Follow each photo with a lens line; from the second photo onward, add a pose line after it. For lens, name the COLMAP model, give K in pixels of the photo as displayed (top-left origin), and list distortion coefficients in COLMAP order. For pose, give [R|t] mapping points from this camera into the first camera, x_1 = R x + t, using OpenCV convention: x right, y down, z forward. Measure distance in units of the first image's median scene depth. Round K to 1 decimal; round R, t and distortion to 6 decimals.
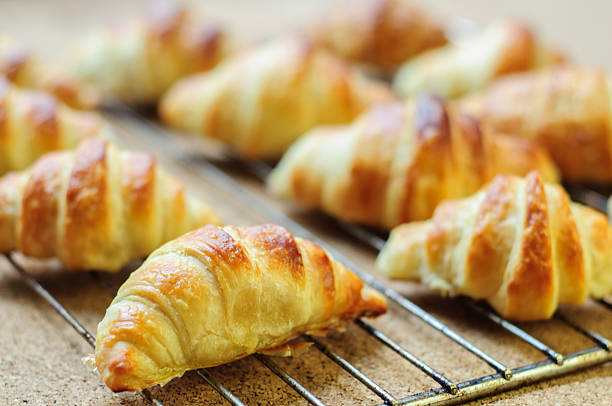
lens RADIAL K [[1549.4, 0, 306.0], [0, 1549.4, 203.0], [0, 0, 1]] dist [0.063167, -0.665390]
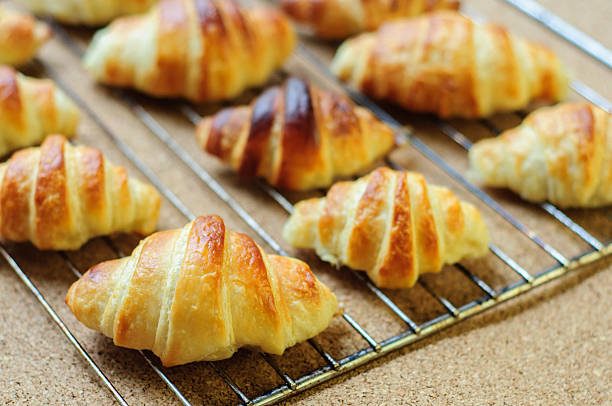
lens RADIAL K [[1549.4, 0, 306.0], [0, 1549.4, 203.0], [0, 0, 1]] dist [0.063167, -0.665390]
pose [[0.999001, -0.031826, 0.031378, 0.027780], [0.021727, 0.959365, 0.281329, -0.362174], [-0.039056, -0.280366, 0.959098, -0.231812]]
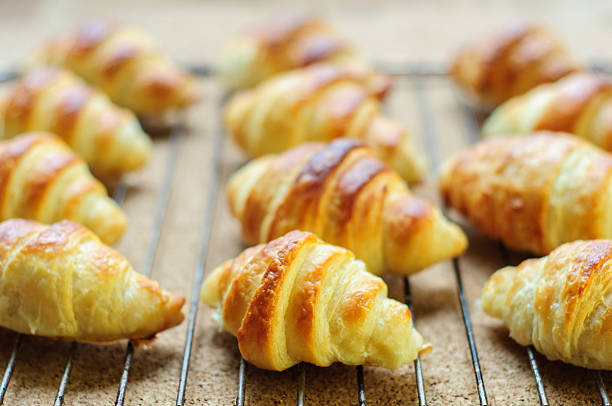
lens RADIAL K [[1549.4, 0, 306.0], [0, 1549.4, 203.0], [0, 0, 1]] dist [0.063167, -0.665390]
pose [[0.846937, 0.172919, -0.502789, 0.681580], [-0.149026, 0.984936, 0.087709, -0.134404], [0.510381, 0.000645, 0.859948, 0.094774]]
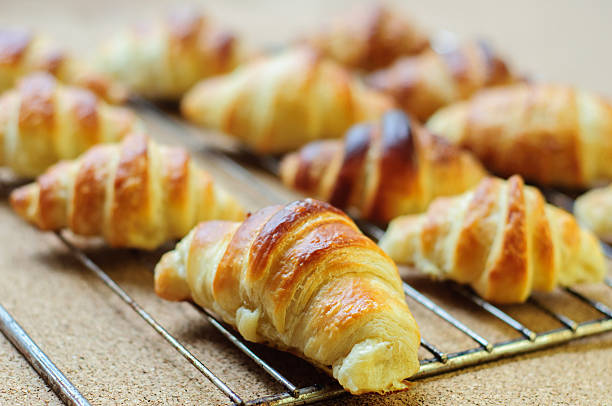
lens RADIAL K [[1549.4, 0, 306.0], [0, 1549.4, 203.0], [0, 0, 1]] dist [0.063167, -0.665390]
pose [[0.998898, 0.034445, 0.031894, -0.048287], [-0.034903, 0.999294, 0.013929, -0.011581], [-0.031392, -0.015027, 0.999394, -0.169982]]
